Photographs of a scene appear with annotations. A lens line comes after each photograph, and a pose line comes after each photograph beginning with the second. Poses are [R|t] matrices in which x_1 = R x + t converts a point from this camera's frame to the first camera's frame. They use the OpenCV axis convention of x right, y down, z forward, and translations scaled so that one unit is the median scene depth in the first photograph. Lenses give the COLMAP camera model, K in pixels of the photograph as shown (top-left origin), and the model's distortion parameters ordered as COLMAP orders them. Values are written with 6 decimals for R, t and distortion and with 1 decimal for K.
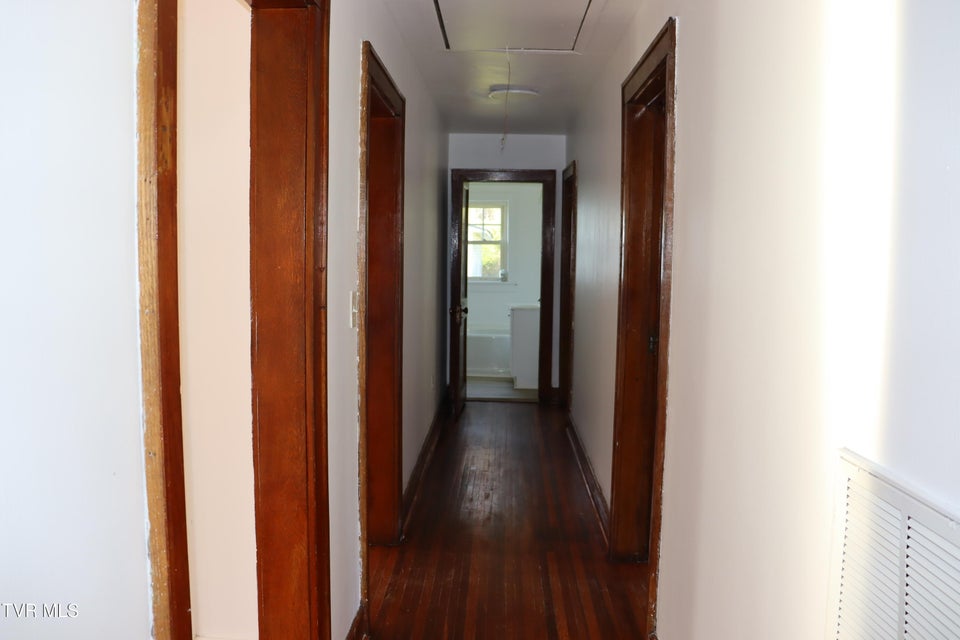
lens RADIAL K [[790.7, 0, 480.0], [0, 790.7, 320.0], [0, 0, 1]] dist [-0.184716, 0.174890]
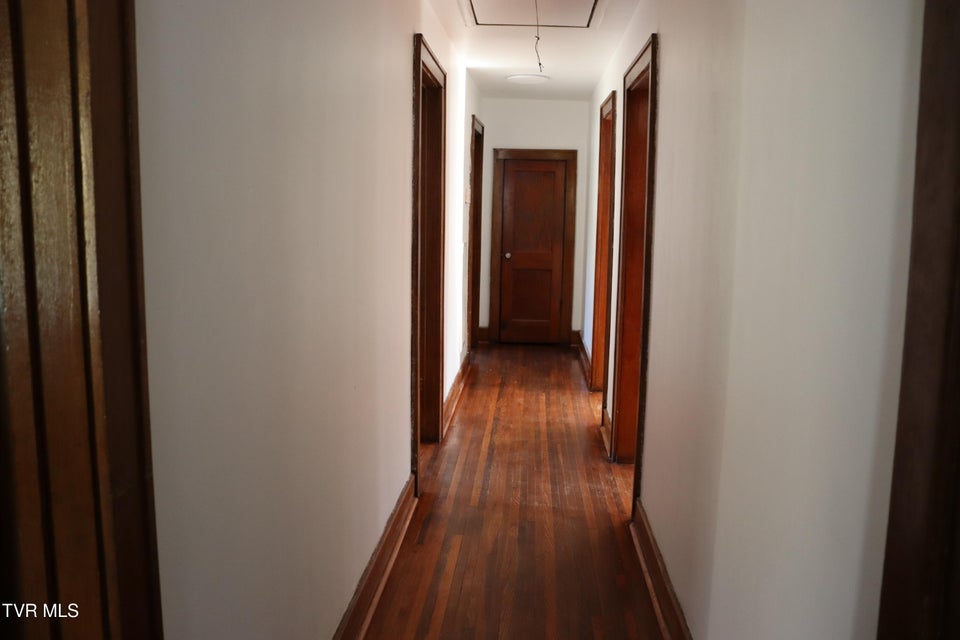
lens RADIAL K [[790.7, 0, 480.0], [0, 790.7, 320.0], [0, 0, 1]] dist [-0.184716, 0.174890]
pose [[-0.998552, -0.043180, 0.032087, 0.066711], [-0.034834, 0.973502, 0.226008, -0.177173], [-0.040996, 0.224563, -0.973597, 2.132441]]
